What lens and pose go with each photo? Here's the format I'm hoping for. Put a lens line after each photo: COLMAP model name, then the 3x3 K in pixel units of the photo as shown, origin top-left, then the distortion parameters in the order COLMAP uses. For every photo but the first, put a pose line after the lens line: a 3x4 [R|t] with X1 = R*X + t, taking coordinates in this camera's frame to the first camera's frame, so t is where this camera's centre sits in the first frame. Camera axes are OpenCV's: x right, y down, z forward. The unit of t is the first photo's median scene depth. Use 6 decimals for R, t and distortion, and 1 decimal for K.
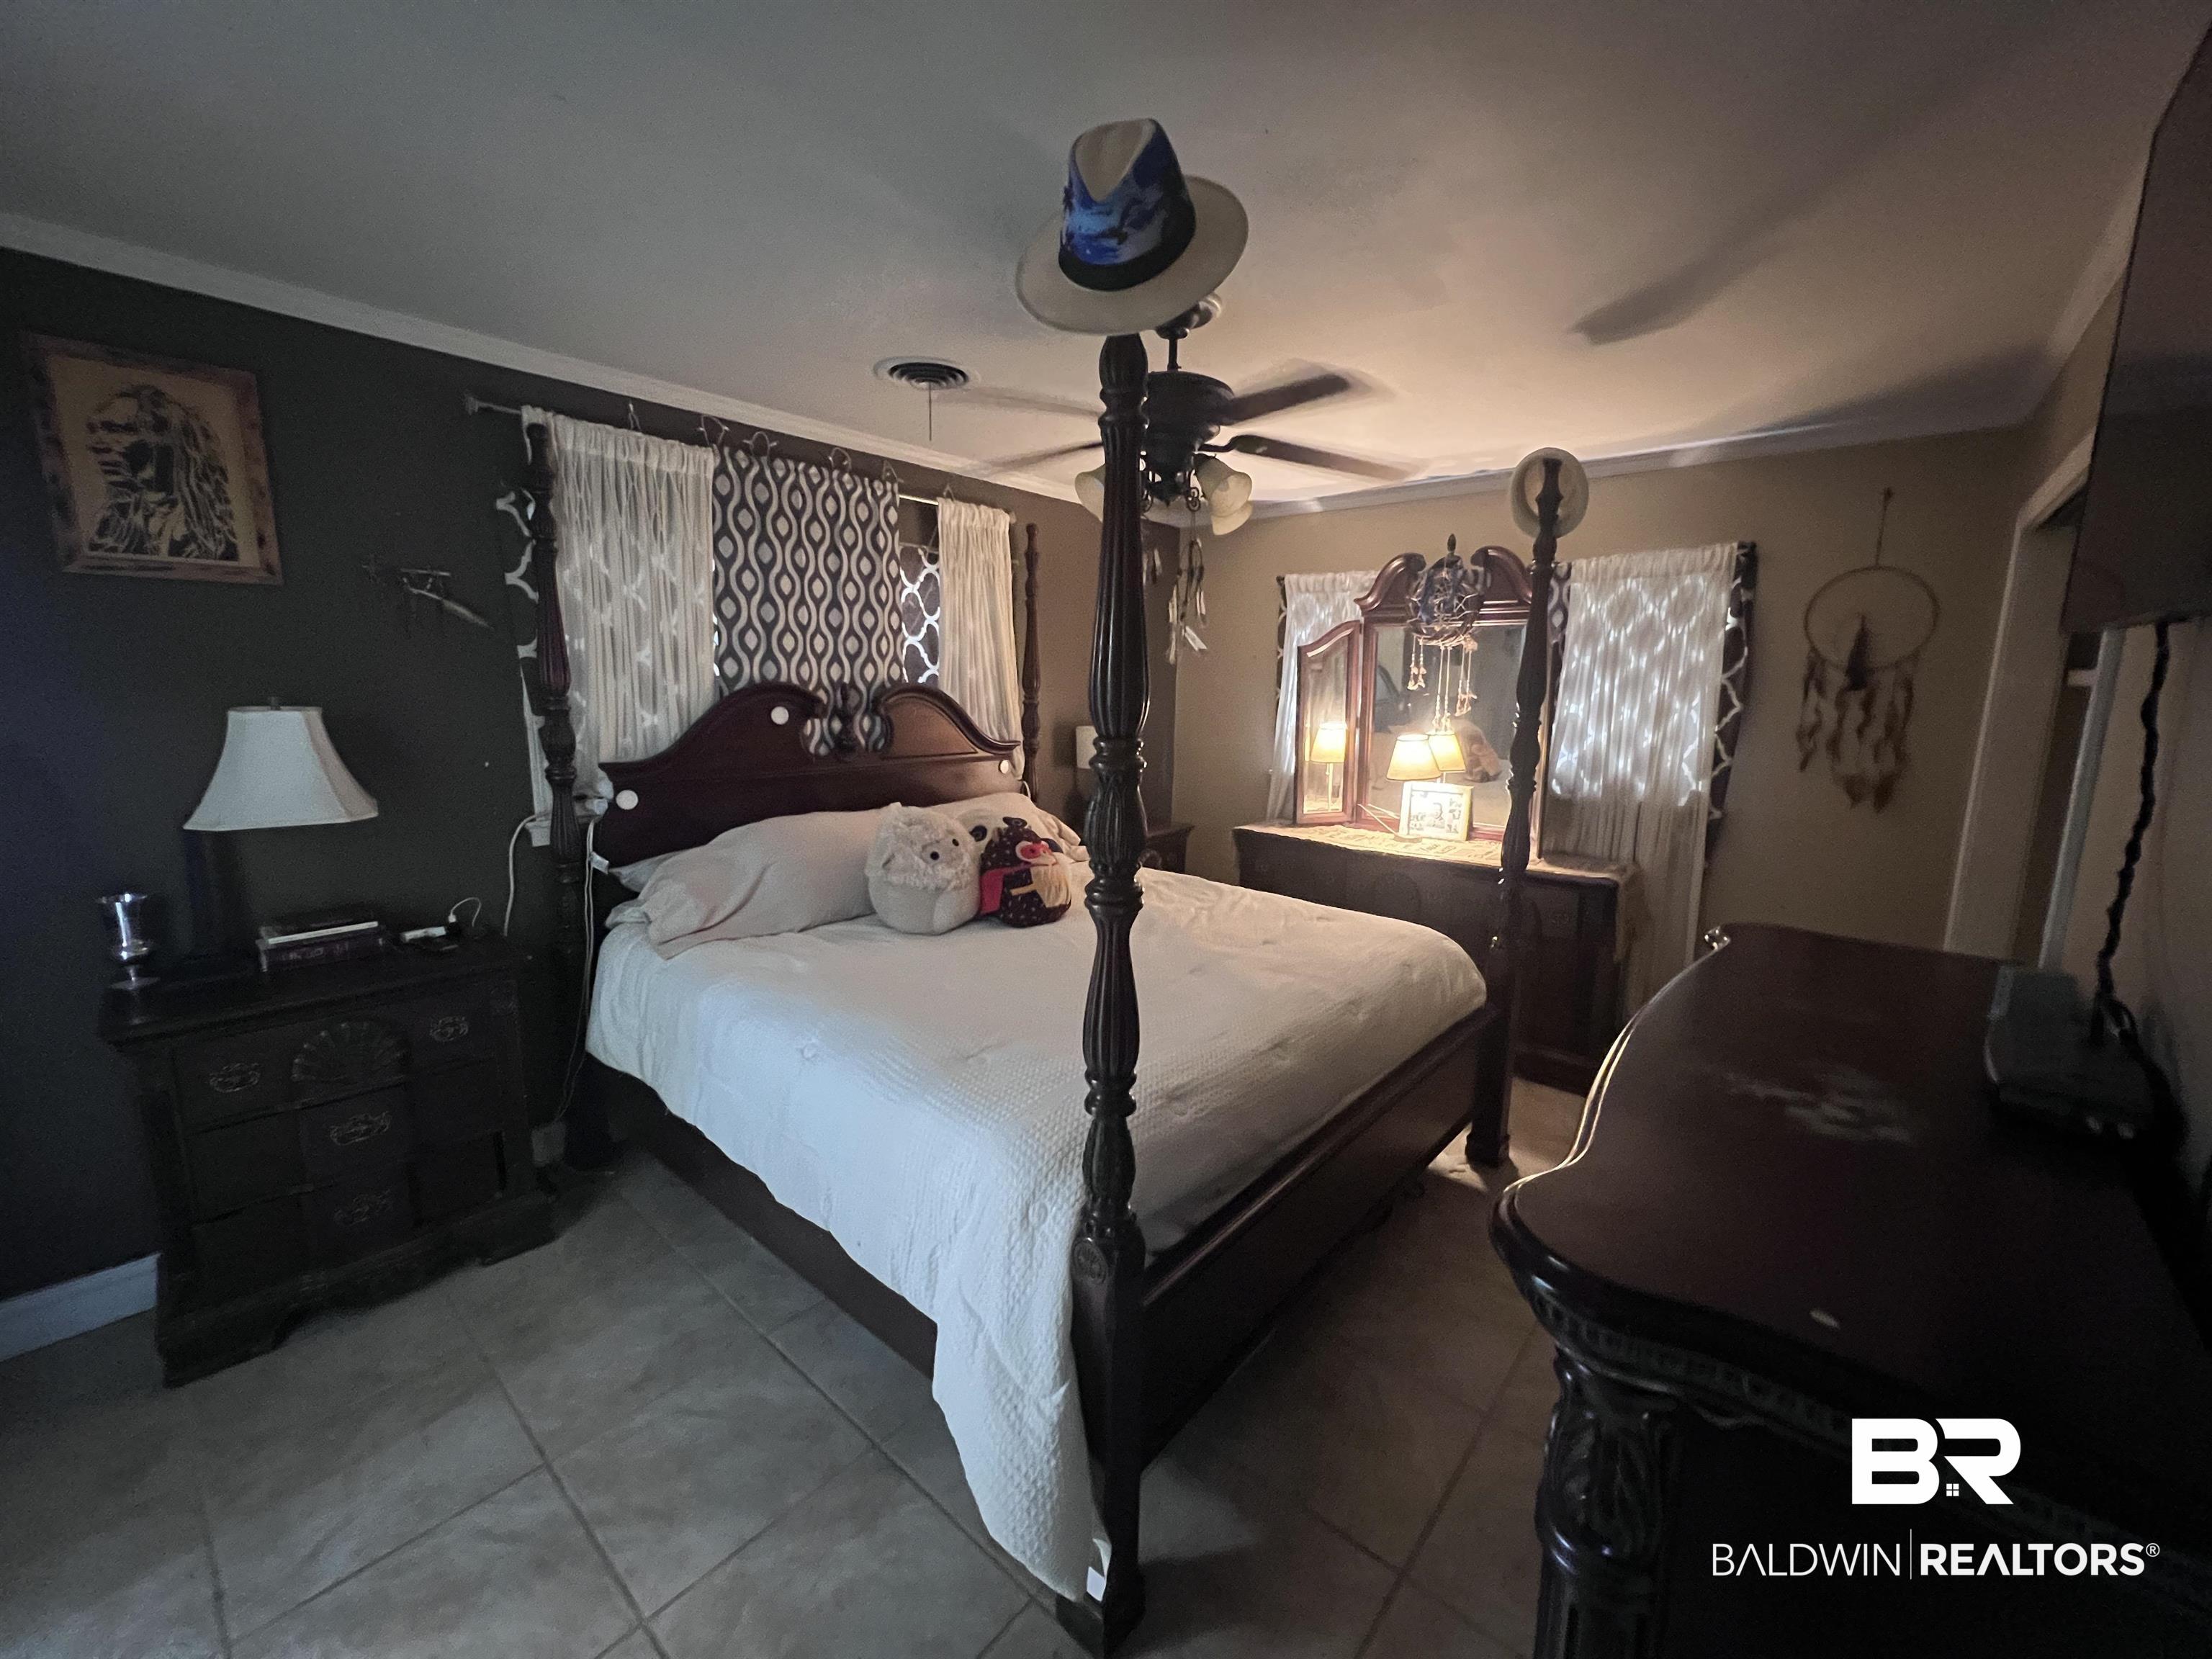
lens RADIAL K [[881.3, 0, 1097.2], [0, 881.3, 825.4], [0, 0, 1]] dist [-0.009833, 0.001935]
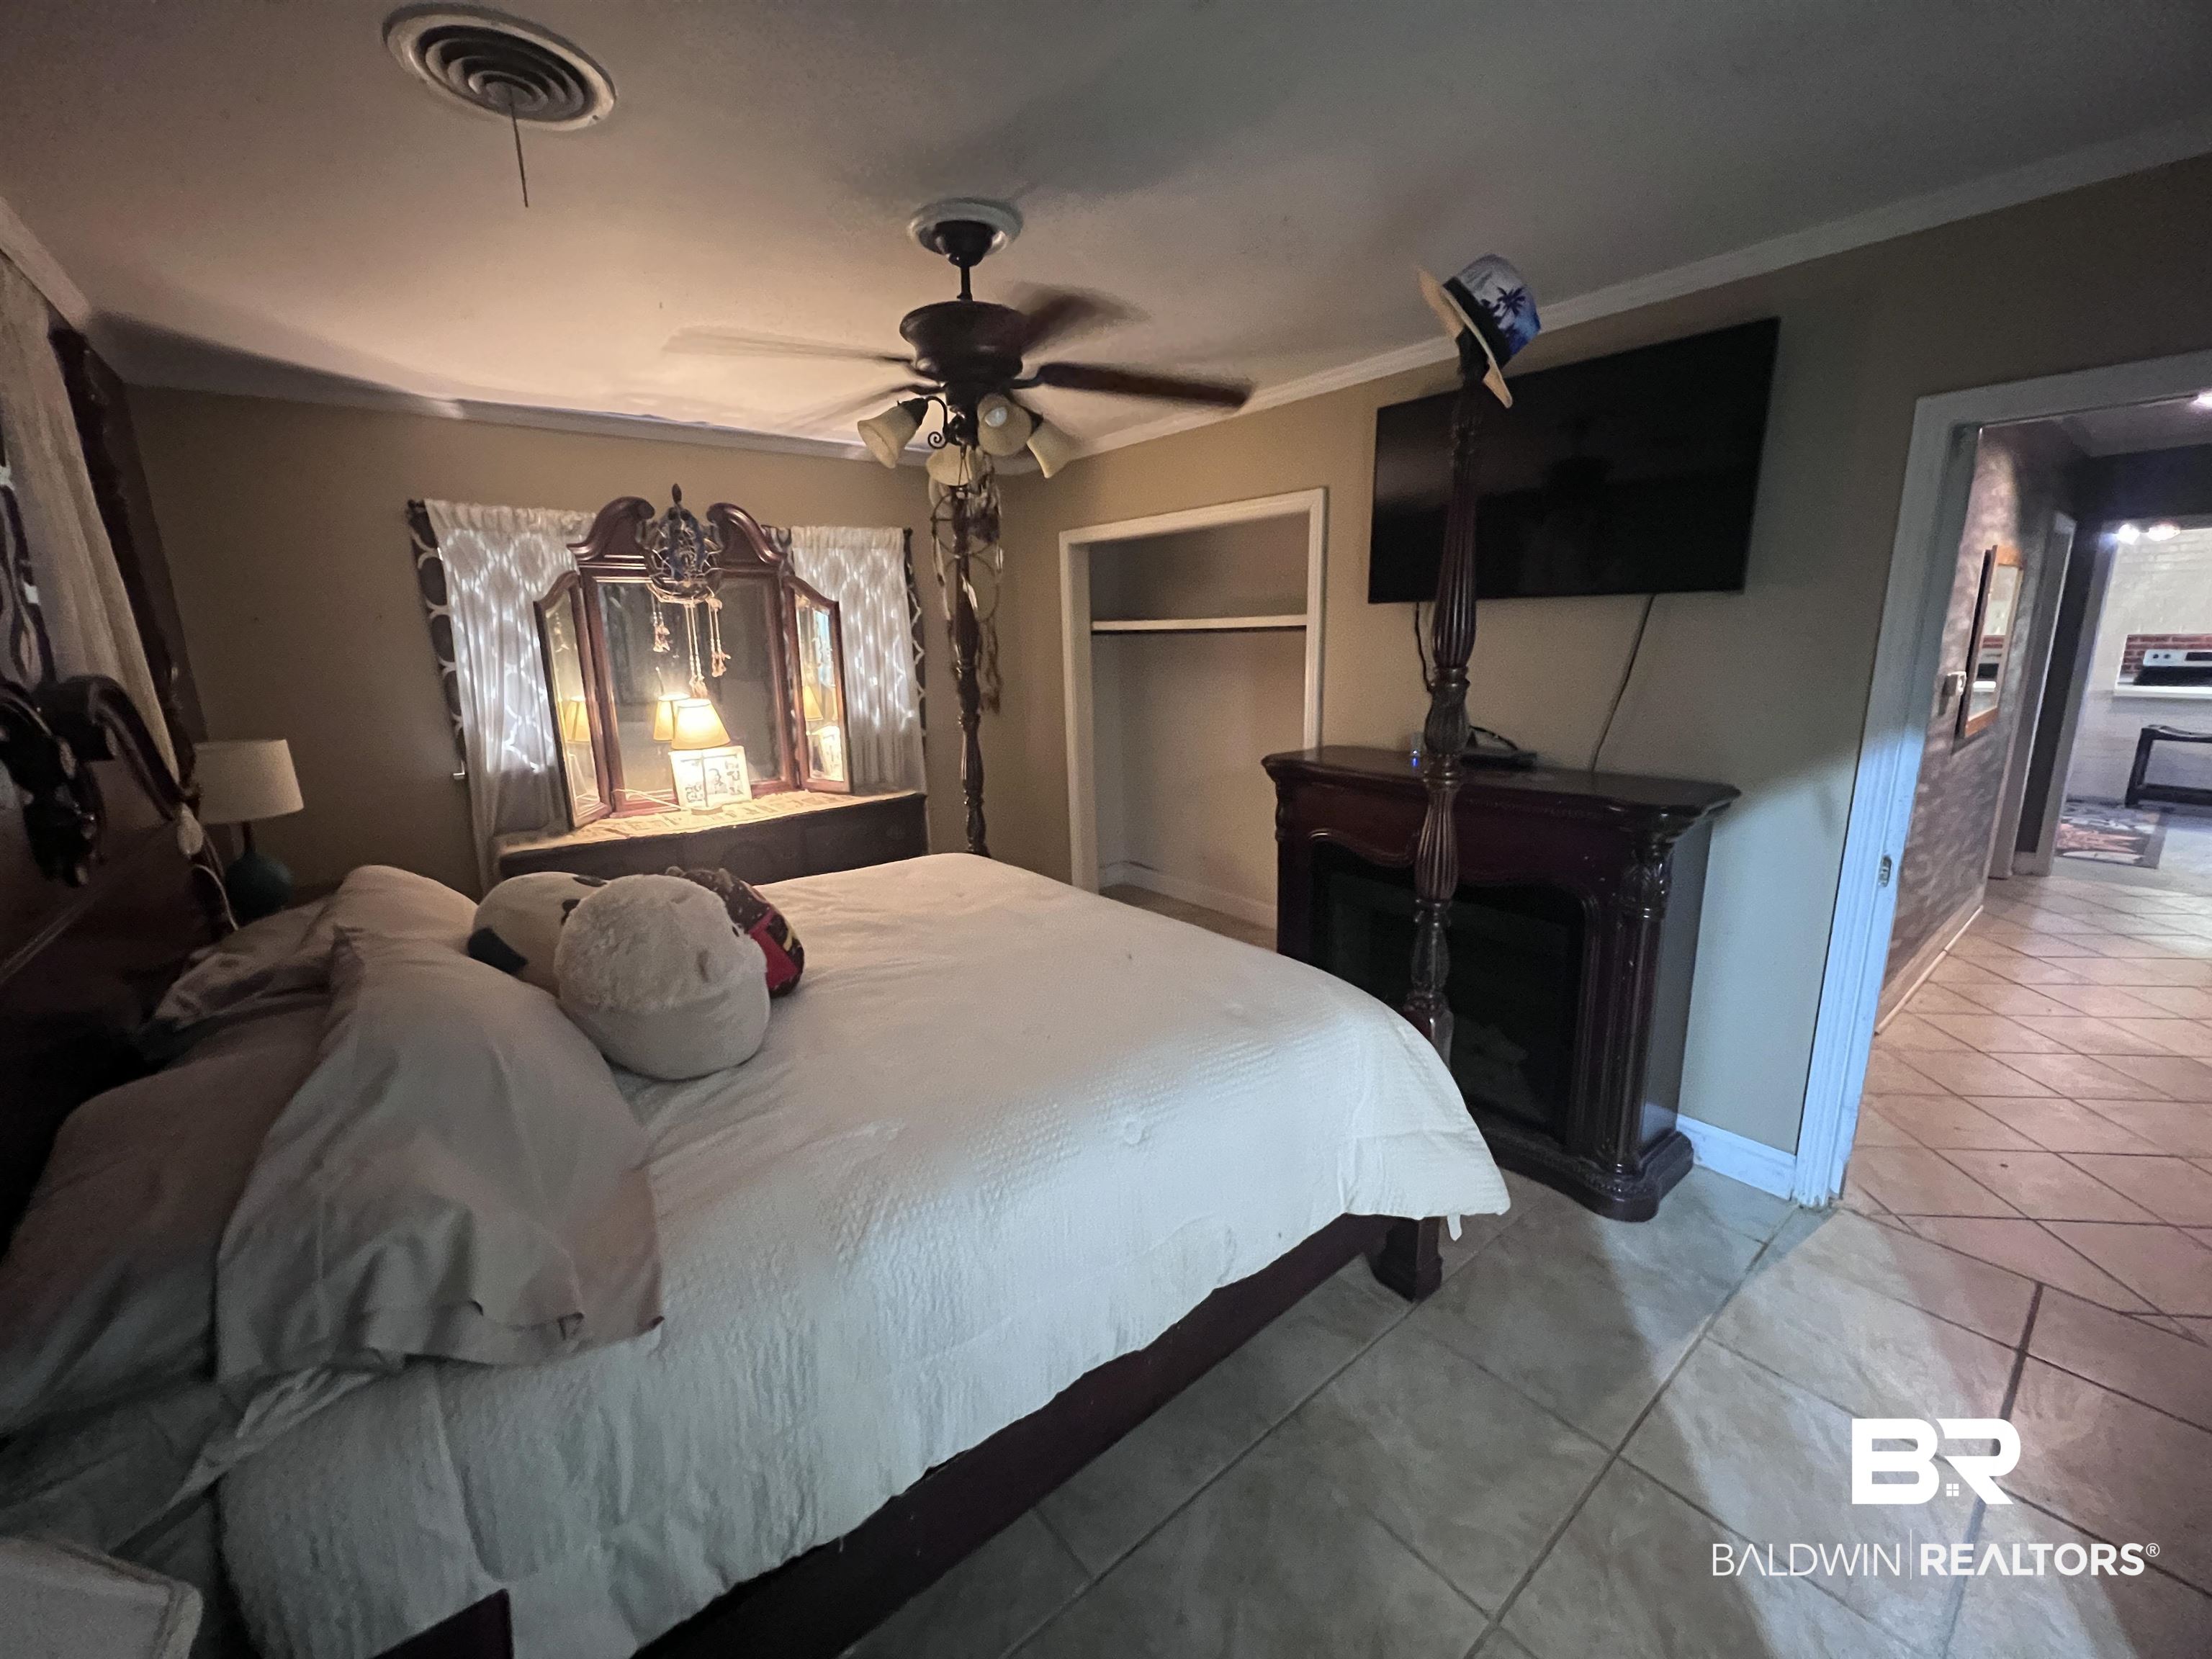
lens RADIAL K [[881.3, 0, 1101.5], [0, 881.3, 825.8], [0, 0, 1]] dist [-0.009833, 0.001935]
pose [[0.170605, -0.227431, 0.958733, -0.552014], [0.185408, 0.963027, 0.195457, -0.085264], [-0.967739, 0.144411, 0.206465, 0.457973]]
